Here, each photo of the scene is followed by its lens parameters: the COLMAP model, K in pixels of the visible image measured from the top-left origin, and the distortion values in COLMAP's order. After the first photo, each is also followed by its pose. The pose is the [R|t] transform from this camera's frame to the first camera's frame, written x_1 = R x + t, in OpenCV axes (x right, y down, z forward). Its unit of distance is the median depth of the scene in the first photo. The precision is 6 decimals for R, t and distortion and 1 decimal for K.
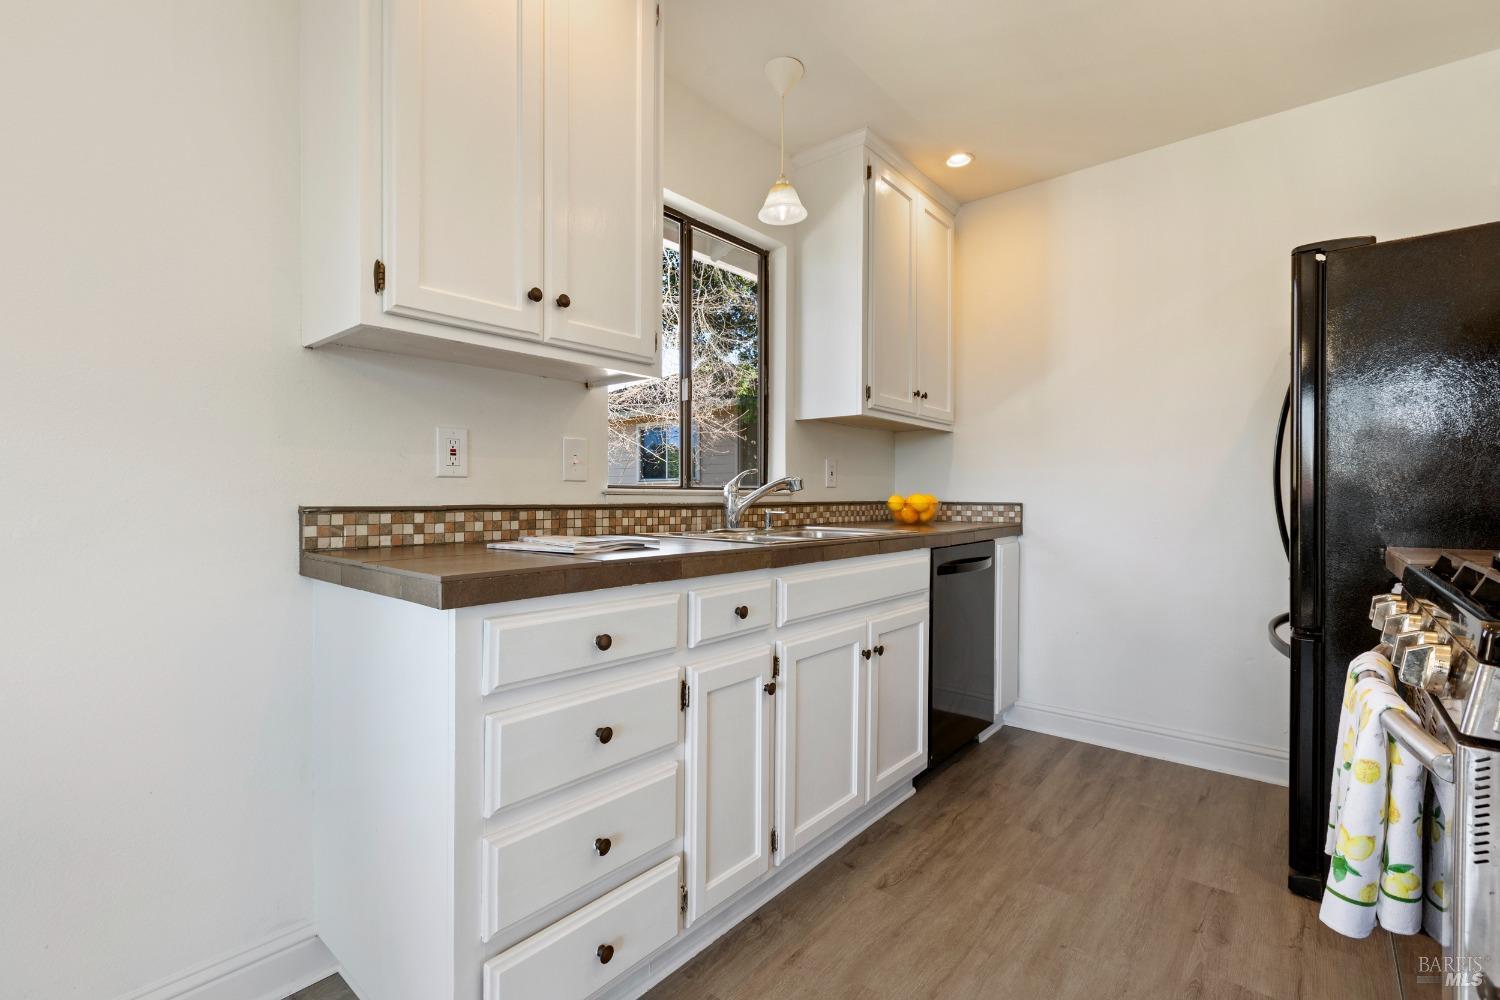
lens RADIAL K [[672.5, 0, 746.0], [0, 672.5, 502.2], [0, 0, 1]] dist [0.001654, 0.000916]
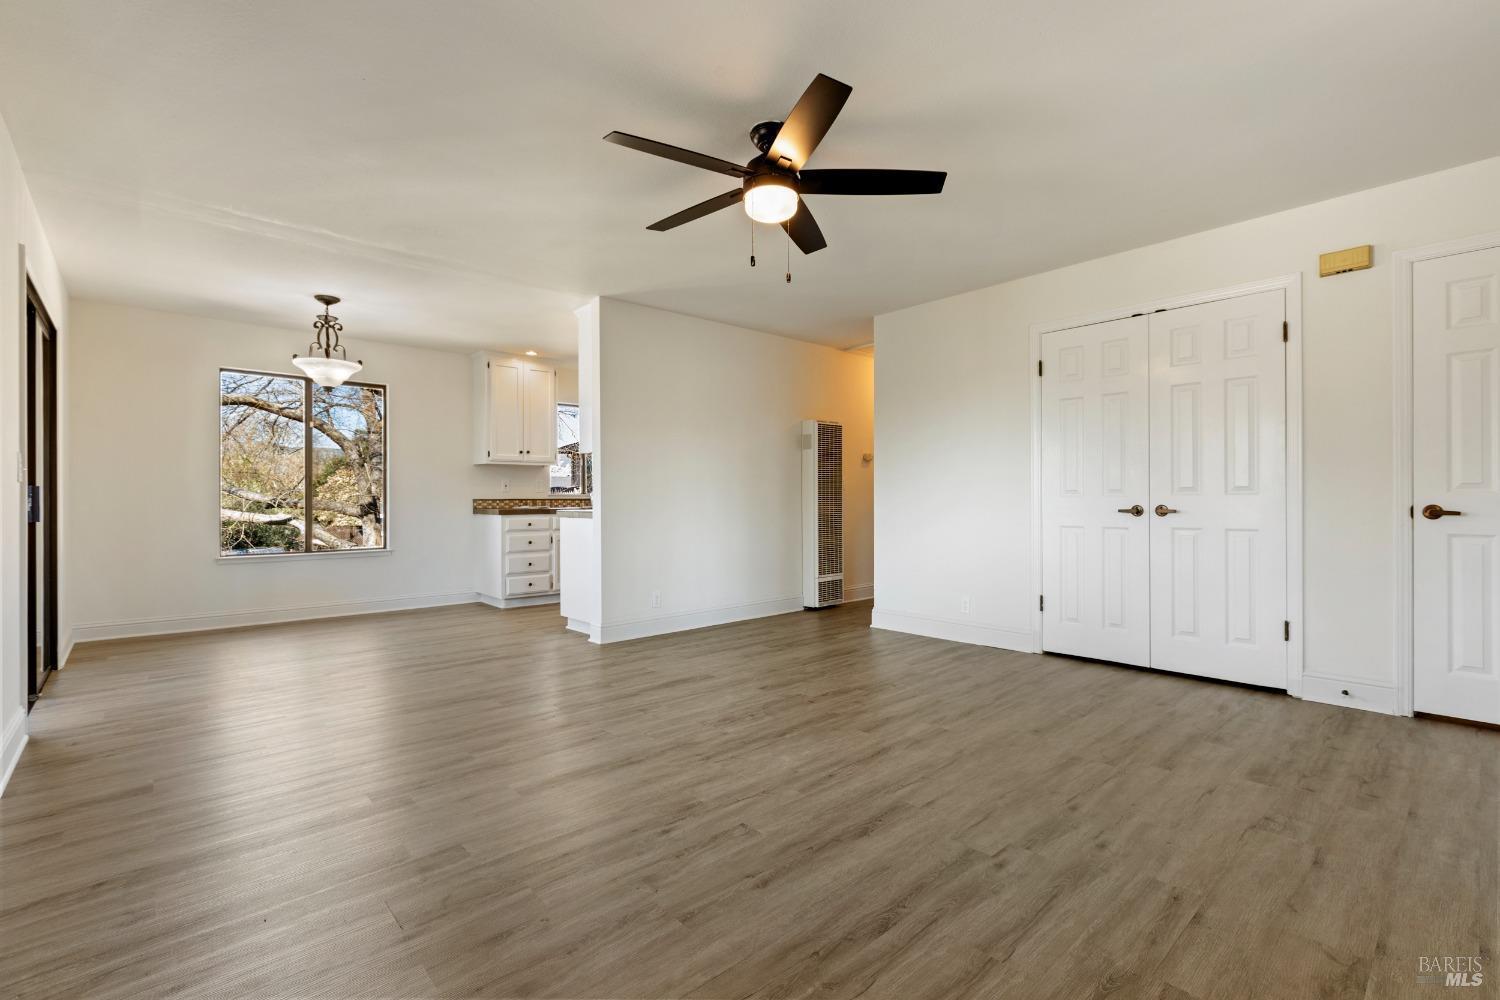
lens RADIAL K [[672.5, 0, 753.9], [0, 672.5, 494.6], [0, 0, 1]] dist [0.001654, 0.000916]
pose [[0.991881, -0.005041, -0.127070, 1.893227], [0.004254, 0.999970, -0.006465, 0.014413], [0.127098, 0.005872, 0.991873, -3.438121]]
